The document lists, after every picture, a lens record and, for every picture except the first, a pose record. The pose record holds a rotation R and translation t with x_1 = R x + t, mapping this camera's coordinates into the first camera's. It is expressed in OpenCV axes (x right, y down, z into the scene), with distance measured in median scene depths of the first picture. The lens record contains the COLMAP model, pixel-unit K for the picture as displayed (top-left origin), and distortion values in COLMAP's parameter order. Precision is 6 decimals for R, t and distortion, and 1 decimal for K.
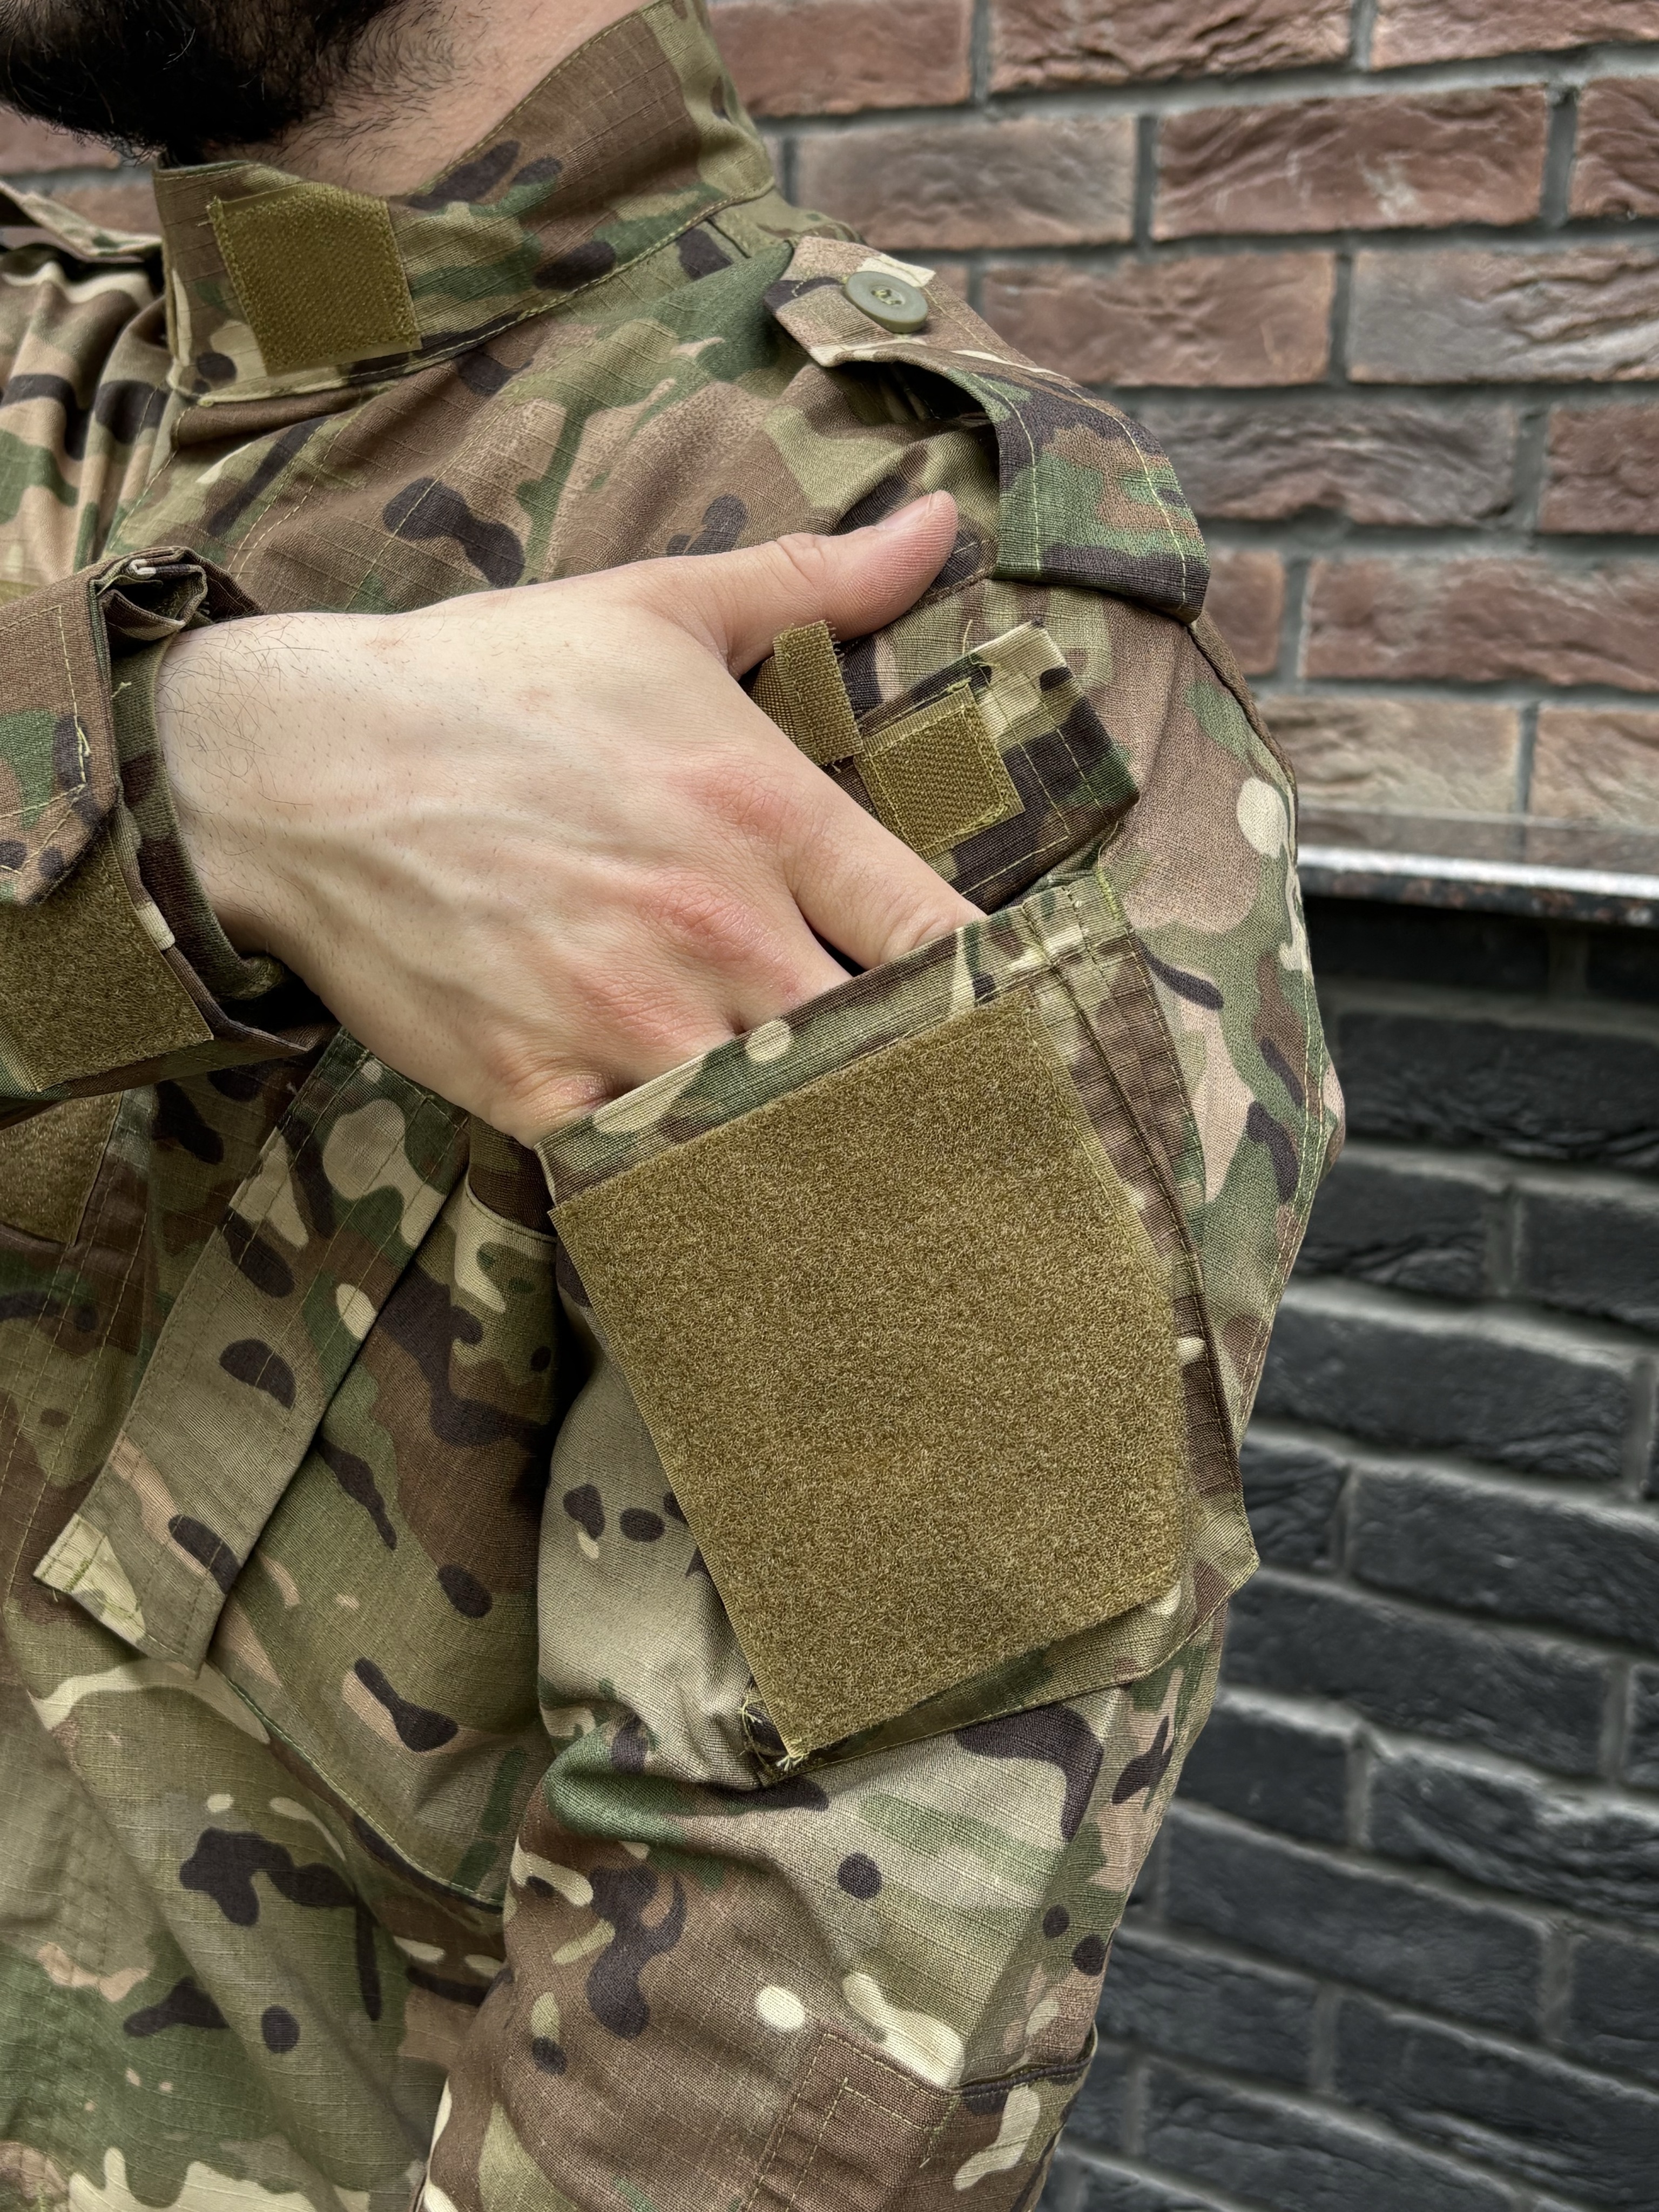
lens RADIAL K [[2589.4, 0, 831.1], [0, 2589.4, 1118.9], [0, 0, 1]] dist [-0.002101, 0.029741]
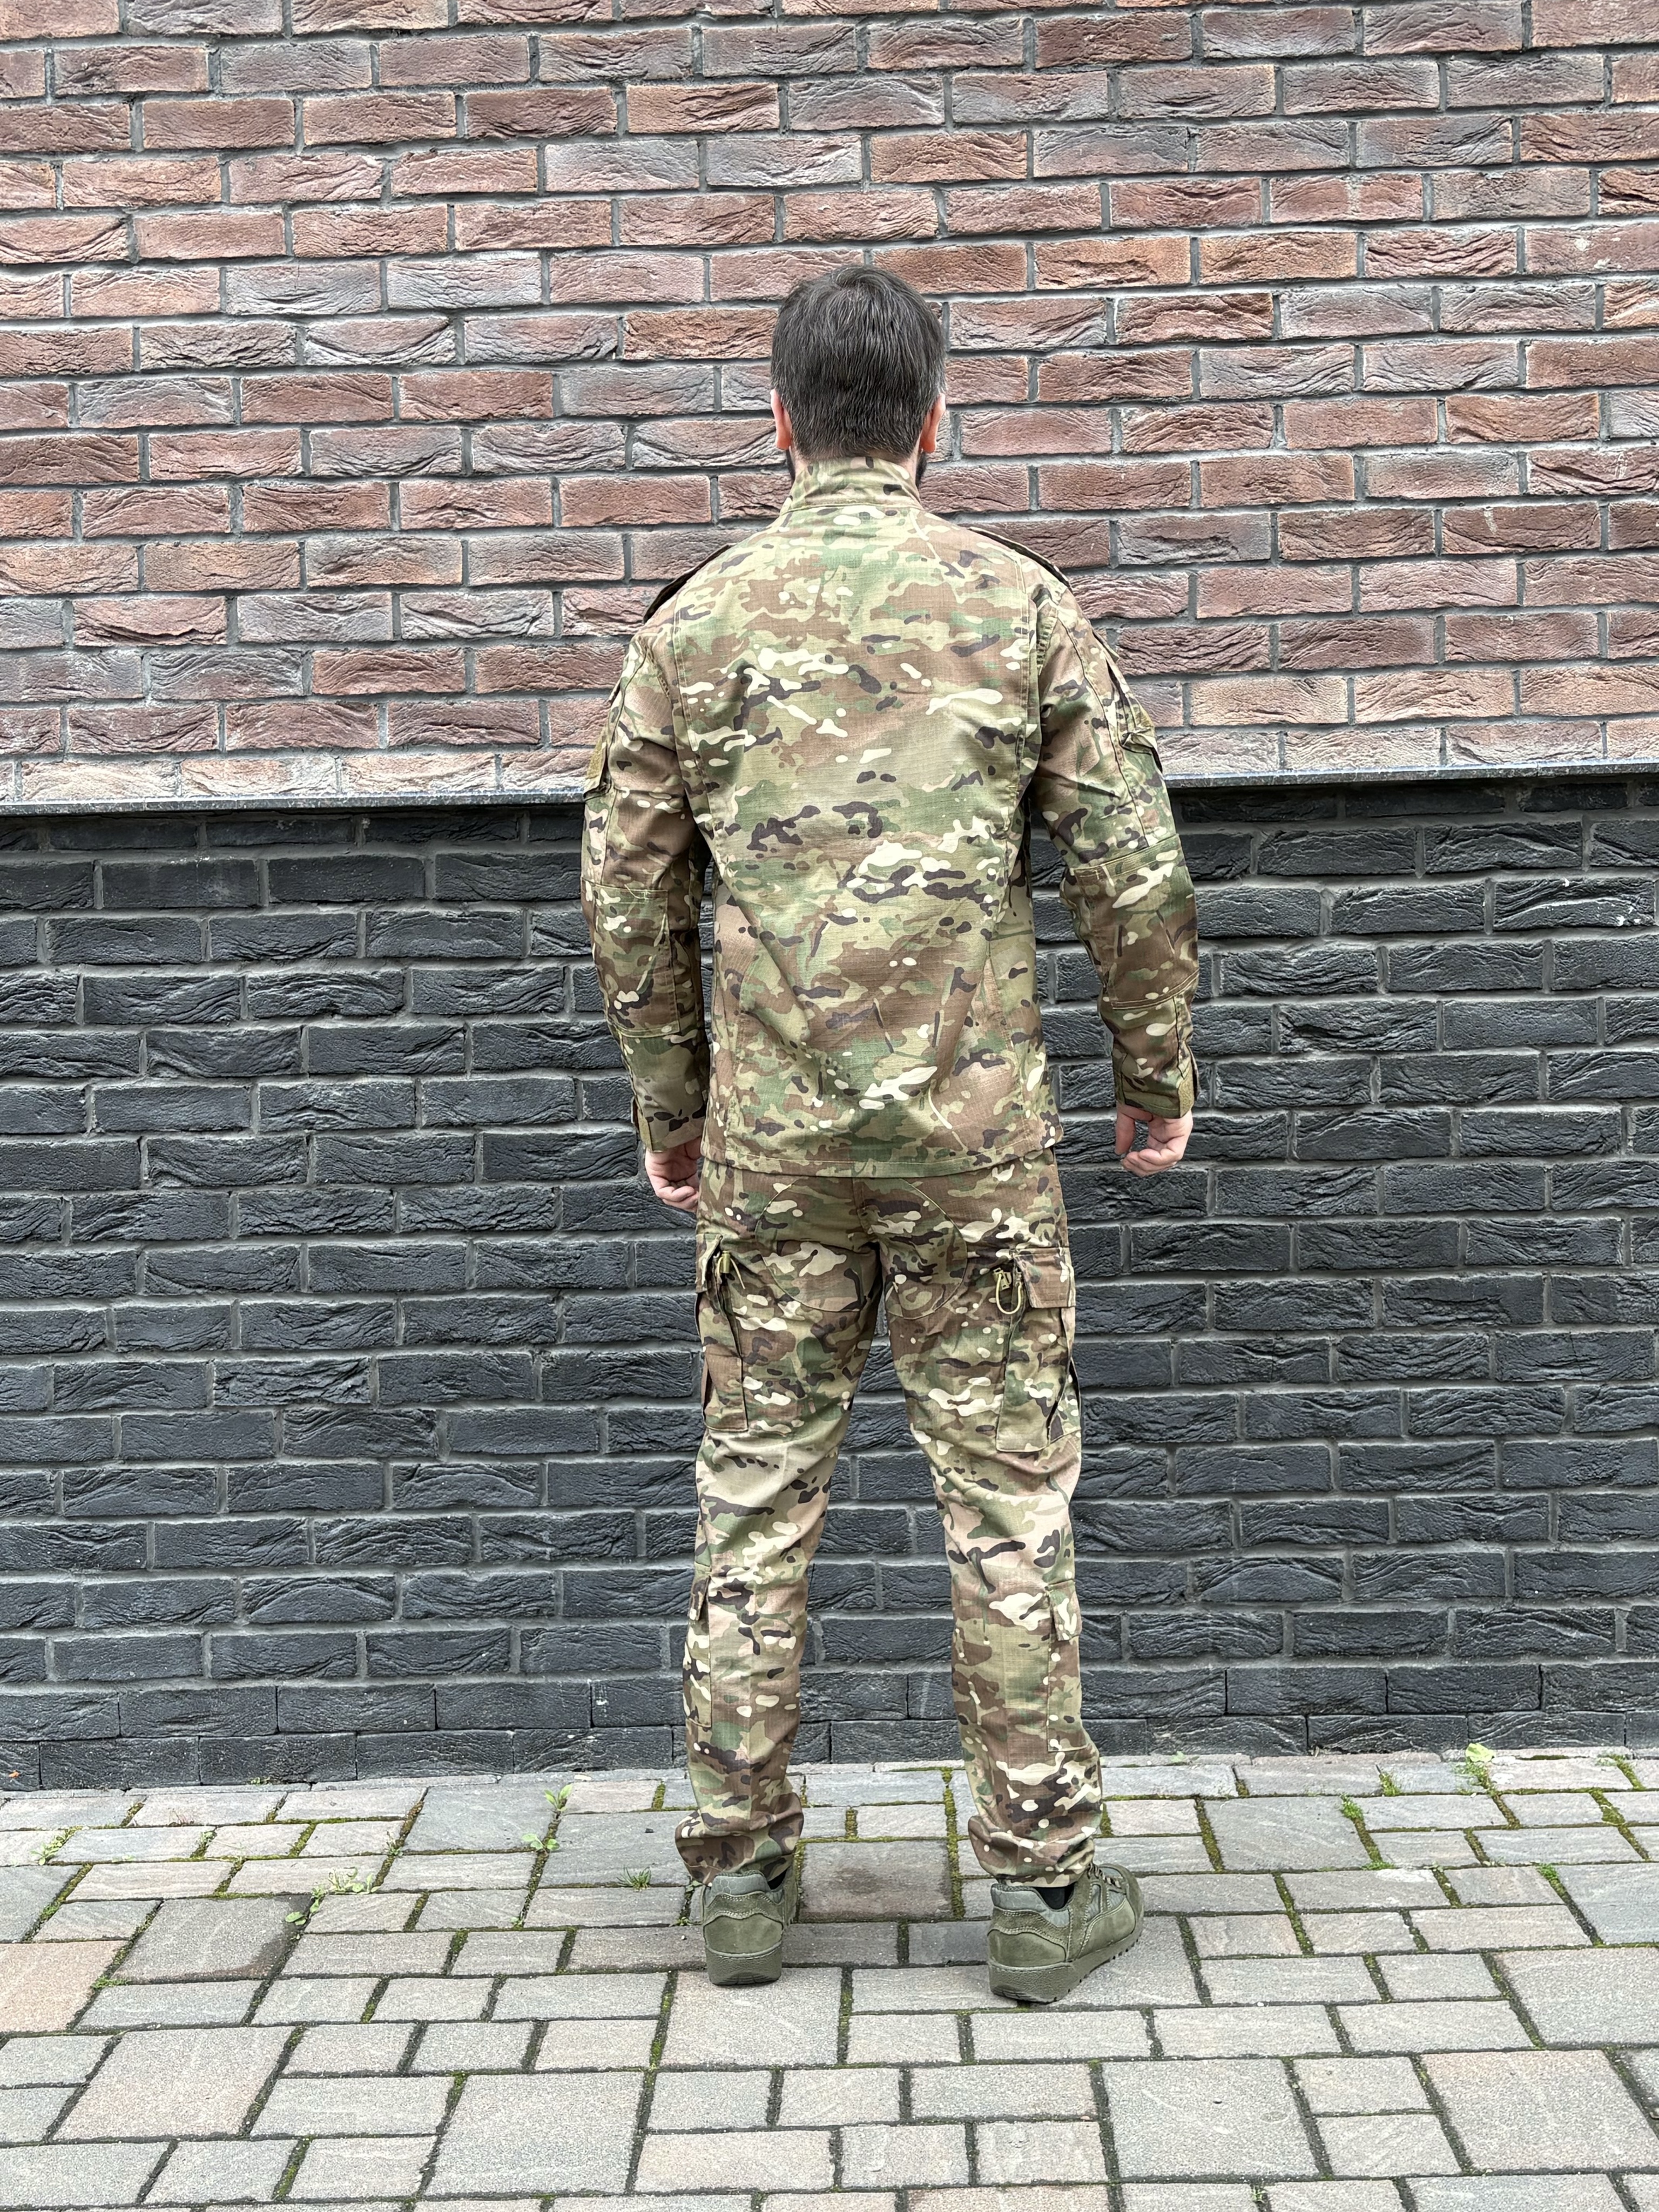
lens RADIAL K [[2576.0, 0, 830.9], [0, 2576.0, 1095.6], [0, 0, 1]] dist [0.212640, -0.754792]
pose [[0.851682, -0.072714, 0.518990, -1.313799], [0.159475, 0.979321, -0.124495, 0.534559], [-0.499205, 0.188796, 0.845666, -1.198290]]
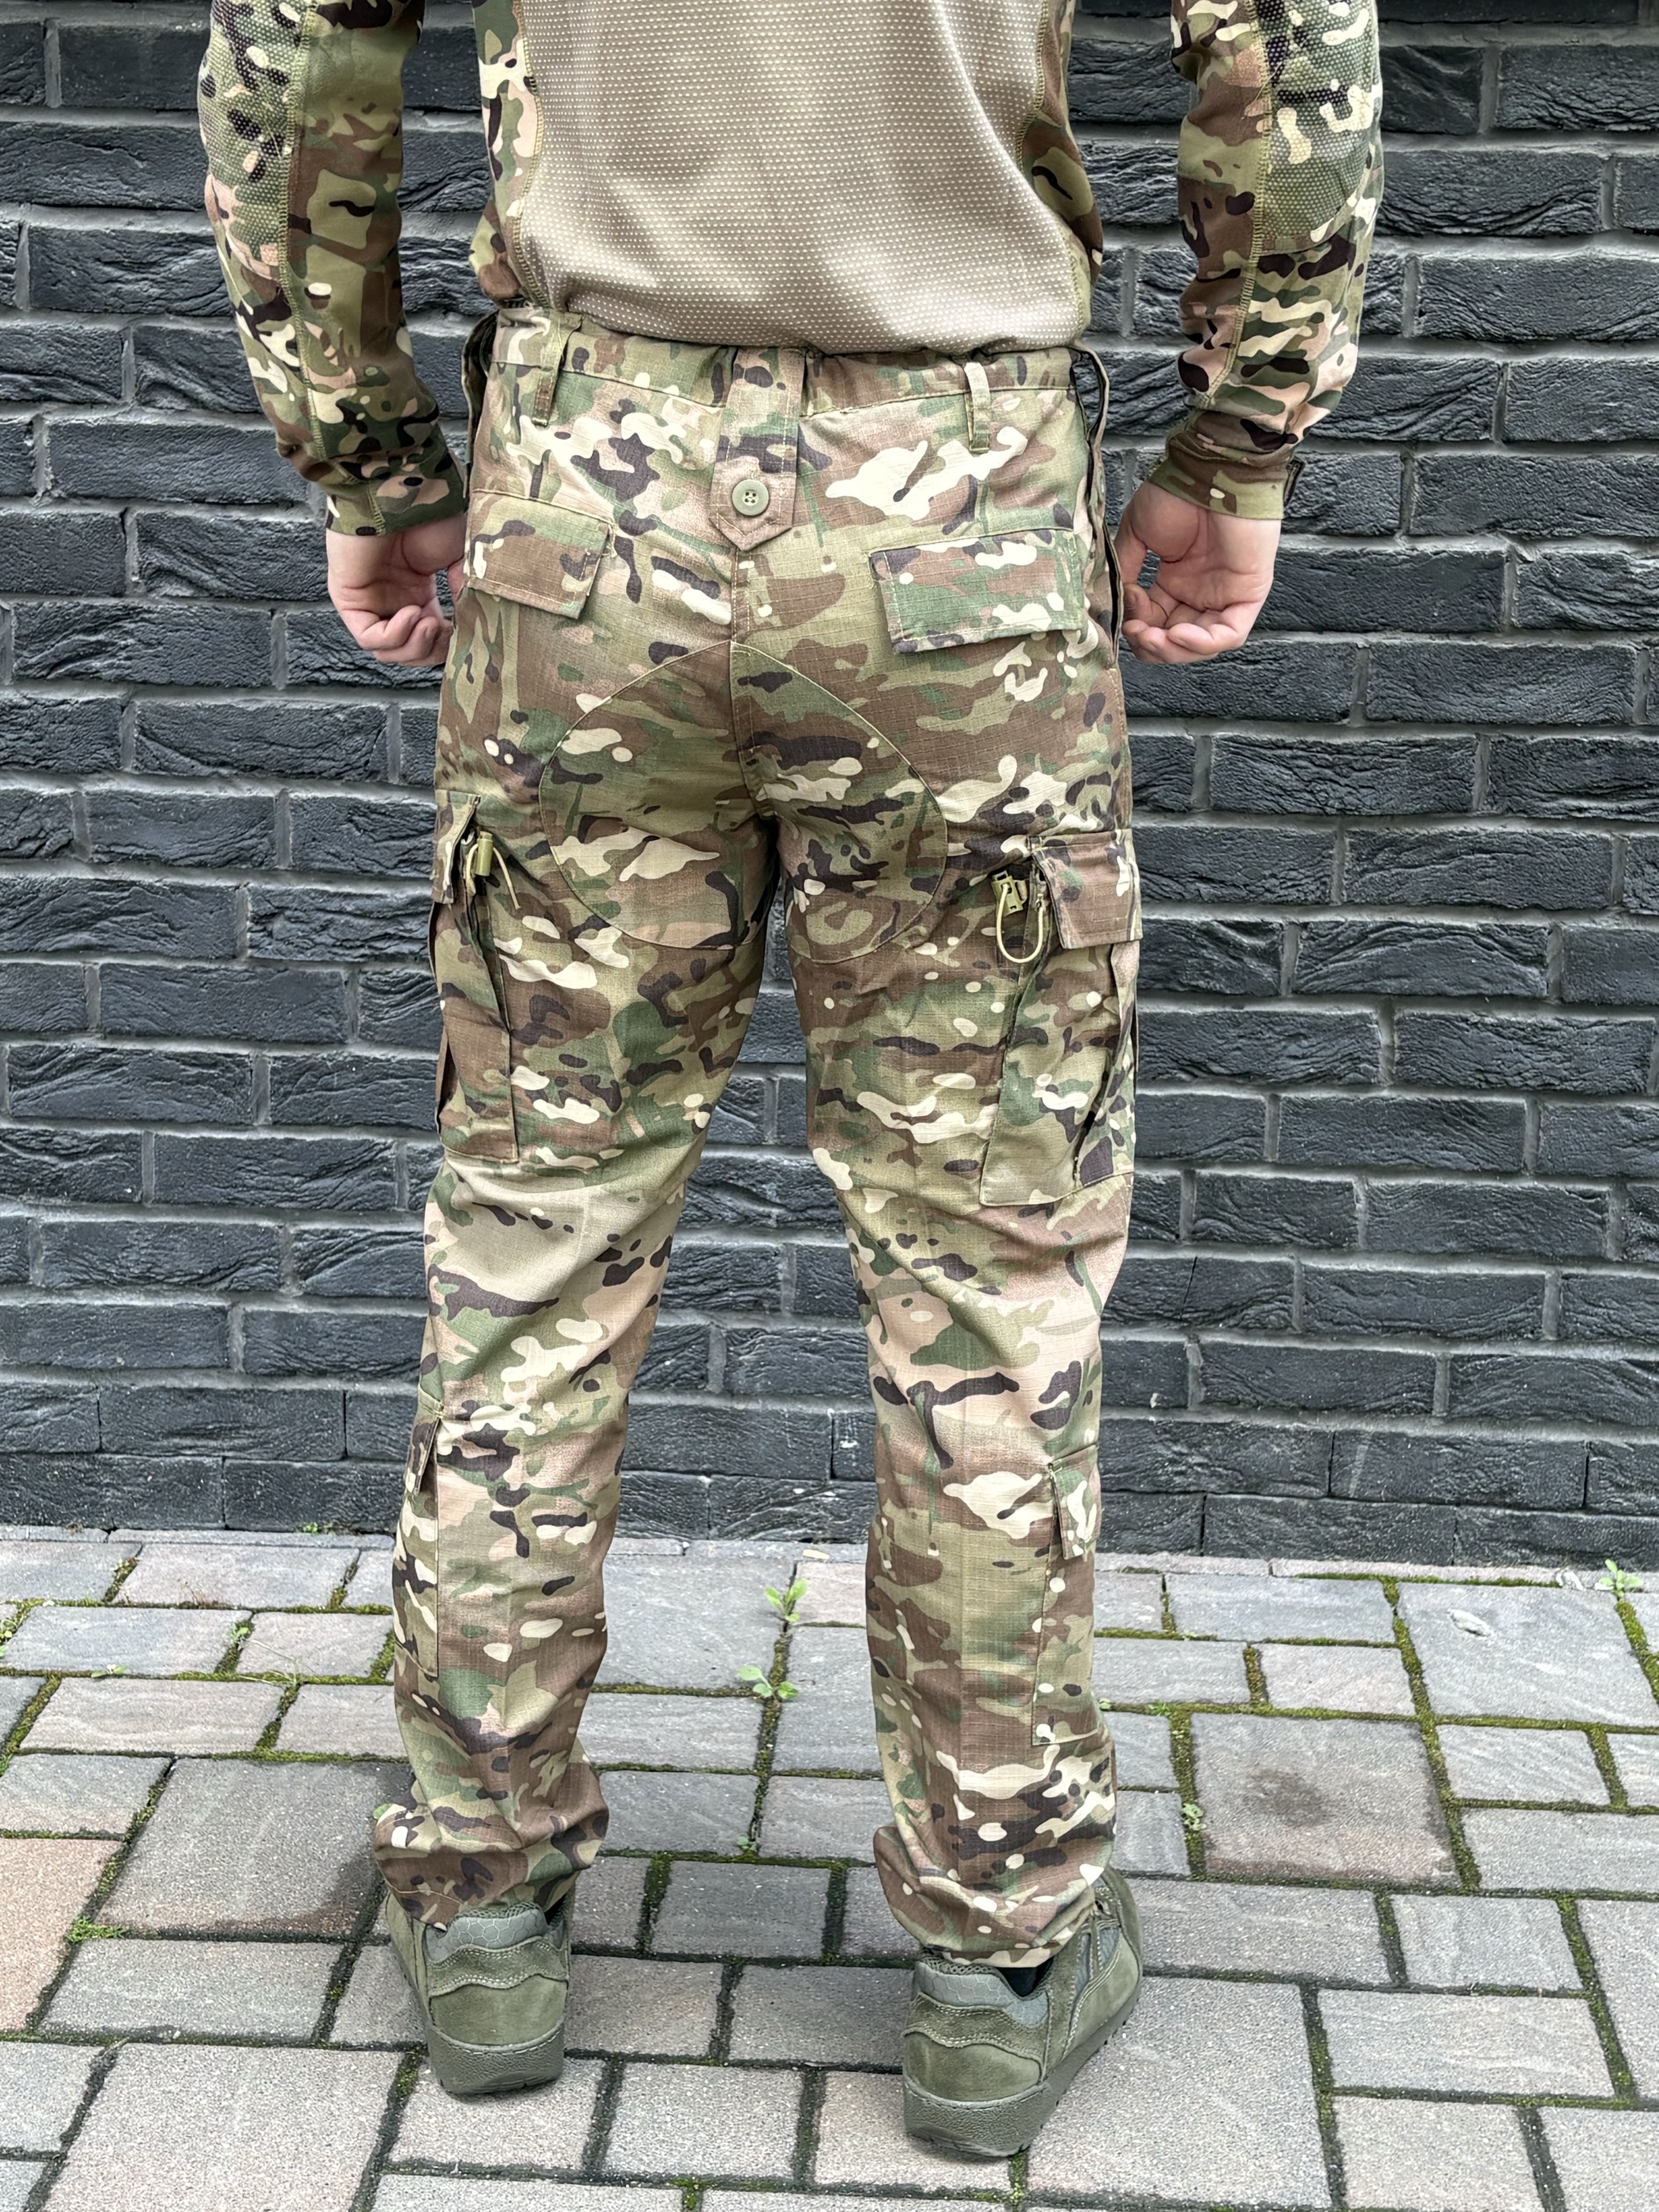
lens RADIAL K [[3133.0, 0, 829.5], [0, 3133.0, 1106.0], [0, 0, 1]] dist [0.246009, -0.948763]
pose [[0.870901, -0.138656, 0.471493, -1.122930], [0.111135, 0.990087, 0.085885, 0.370711], [-0.478728, -0.022398, 0.877678, -0.488723]]
